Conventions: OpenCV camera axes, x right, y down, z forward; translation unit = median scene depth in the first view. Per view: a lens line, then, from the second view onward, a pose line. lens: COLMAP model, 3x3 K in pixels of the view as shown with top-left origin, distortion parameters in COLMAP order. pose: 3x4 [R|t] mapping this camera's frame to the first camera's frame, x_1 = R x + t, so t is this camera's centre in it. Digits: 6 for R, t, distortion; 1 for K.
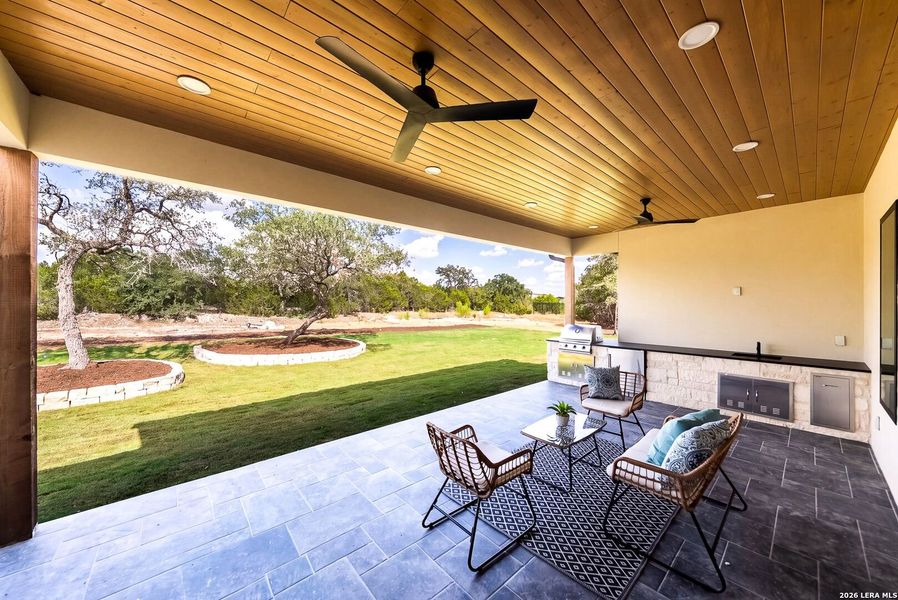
lens RADIAL K [[315.5, 0, 447.2], [0, 315.5, 305.1], [0, 0, 1]] dist [-0.000893, -0.000216]
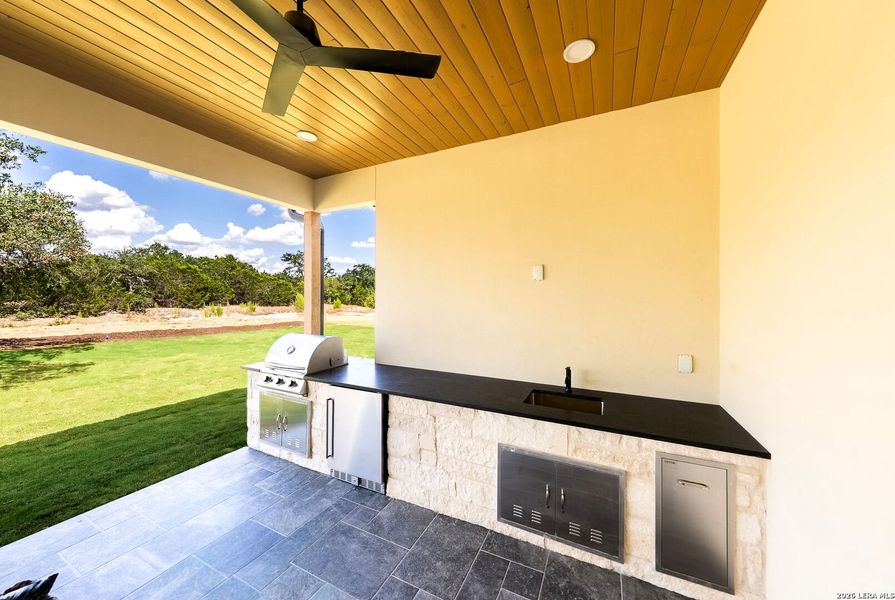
lens RADIAL K [[312.5, 0, 447.5], [0, 312.5, 300.0], [0, 0, 1]] dist [0.001279, 0.000099]
pose [[0.924815, -0.000525, 0.380416, 0.534157], [-0.002061, 0.999977, 0.006391, 0.000746], [-0.380411, -0.006695, 0.924793, 0.526816]]
